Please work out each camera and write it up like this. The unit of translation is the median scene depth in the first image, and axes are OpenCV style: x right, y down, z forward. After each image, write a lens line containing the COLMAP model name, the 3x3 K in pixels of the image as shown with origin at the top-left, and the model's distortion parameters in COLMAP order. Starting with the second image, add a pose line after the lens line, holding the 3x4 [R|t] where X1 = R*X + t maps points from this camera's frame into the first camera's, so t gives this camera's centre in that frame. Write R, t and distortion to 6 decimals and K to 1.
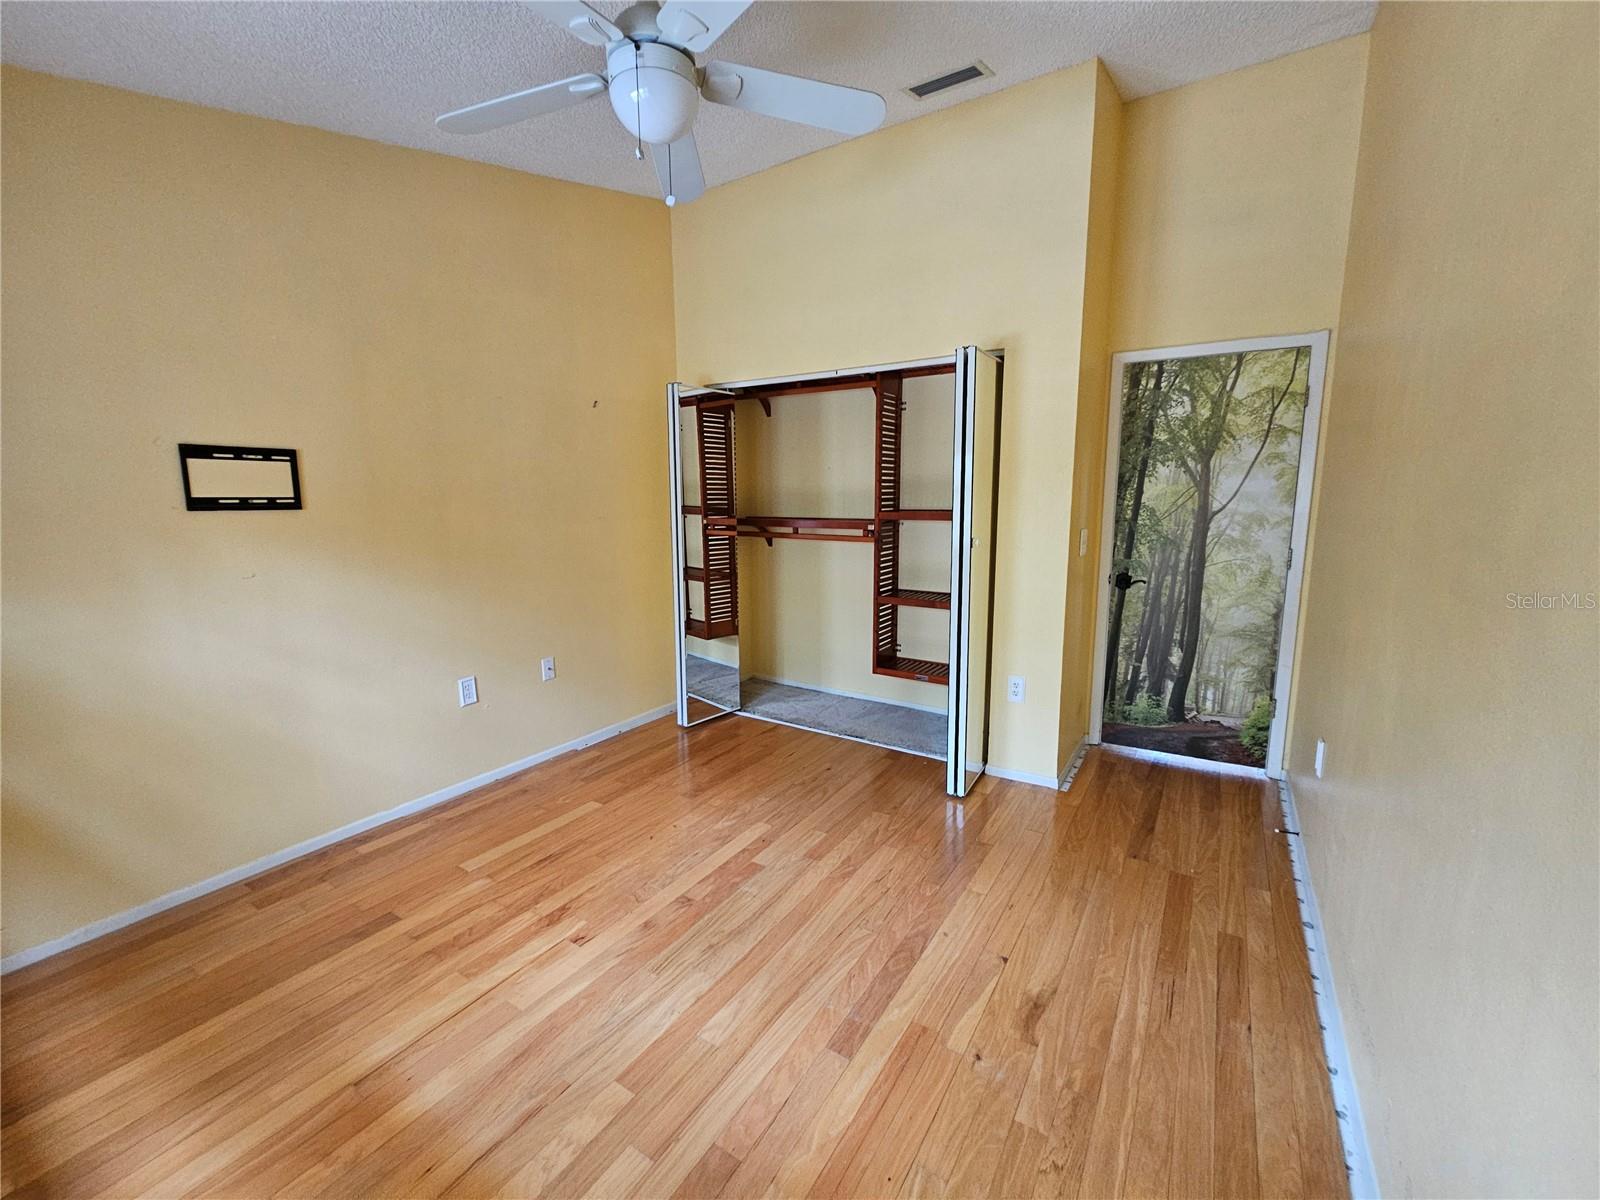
lens RADIAL K [[649.8, 0, 803.2], [0, 649.8, 593.0], [0, 0, 1]] dist [0.000619, -0.000145]
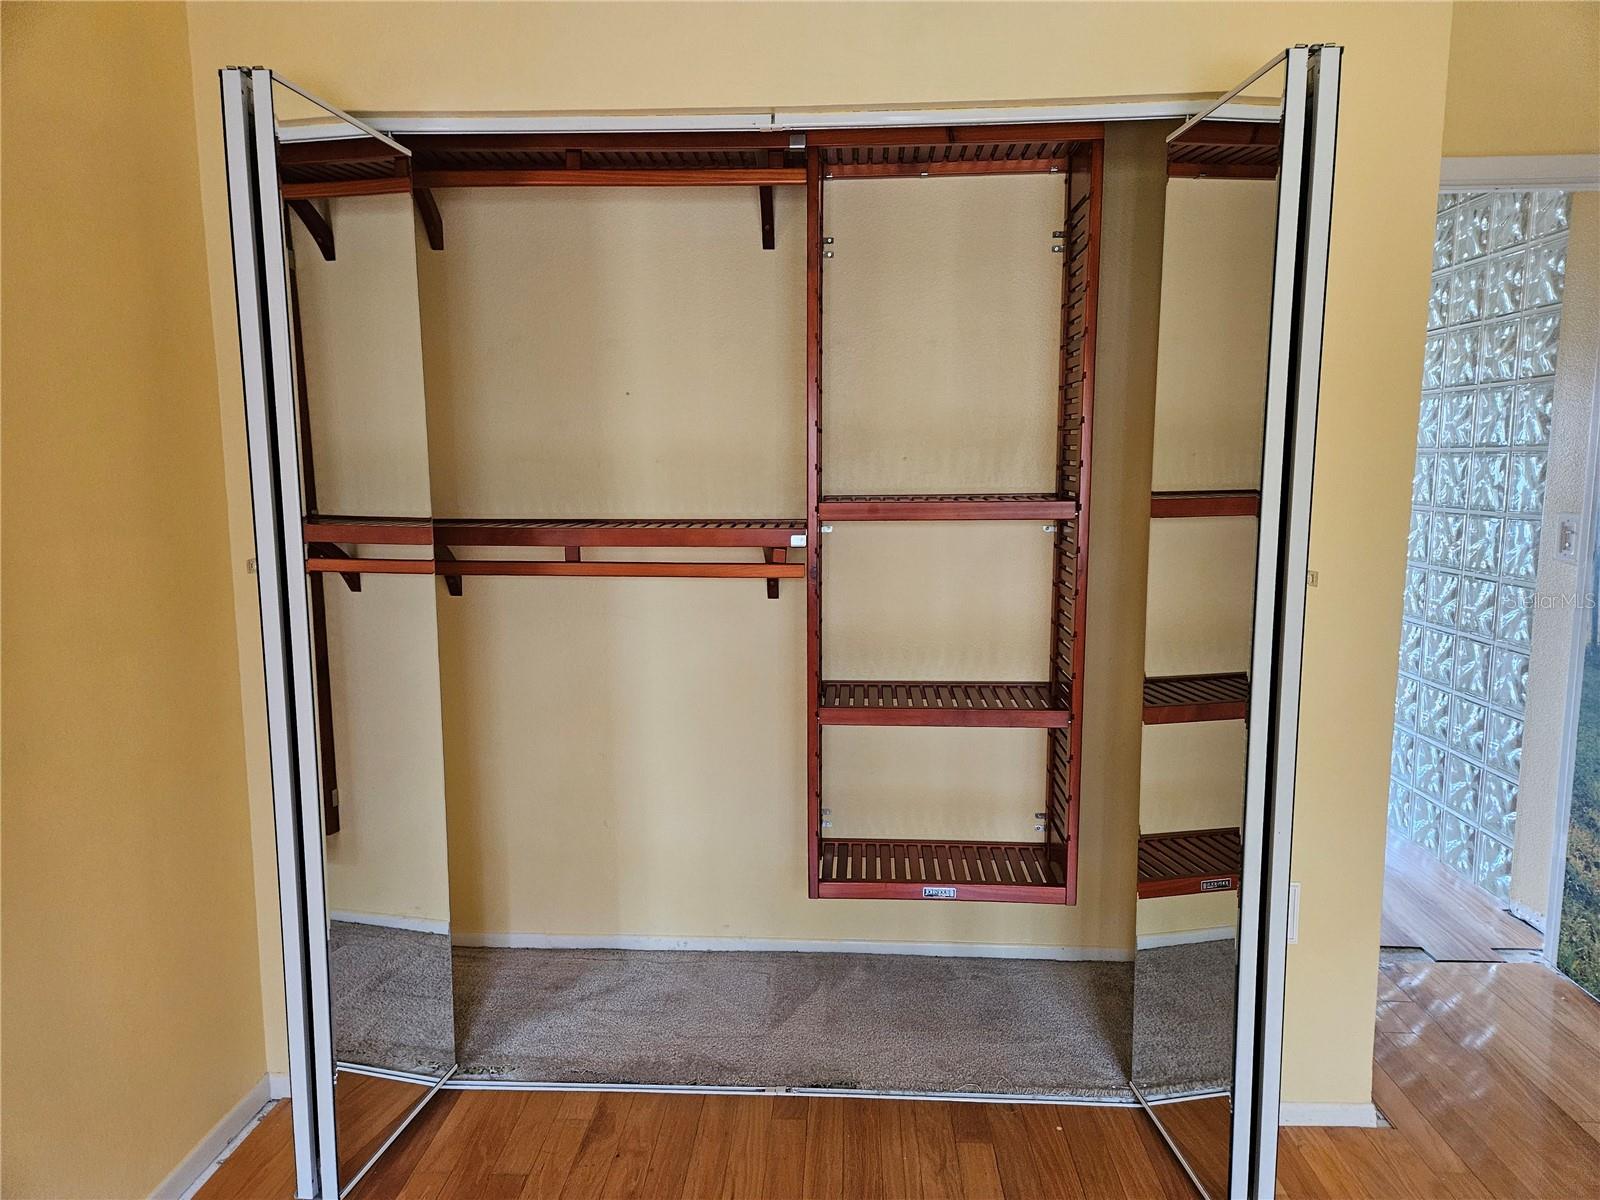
lens RADIAL K [[1043.7, 0, 799.1], [0, 1043.7, 608.8], [0, 0, 1]] dist [-0.002323, -0.000524]
pose [[0.869902, -0.065235, 0.488891, -0.197343], [0.077314, 0.996996, -0.004534, -0.052155], [-0.487126, 0.041743, 0.872333, 0.413236]]
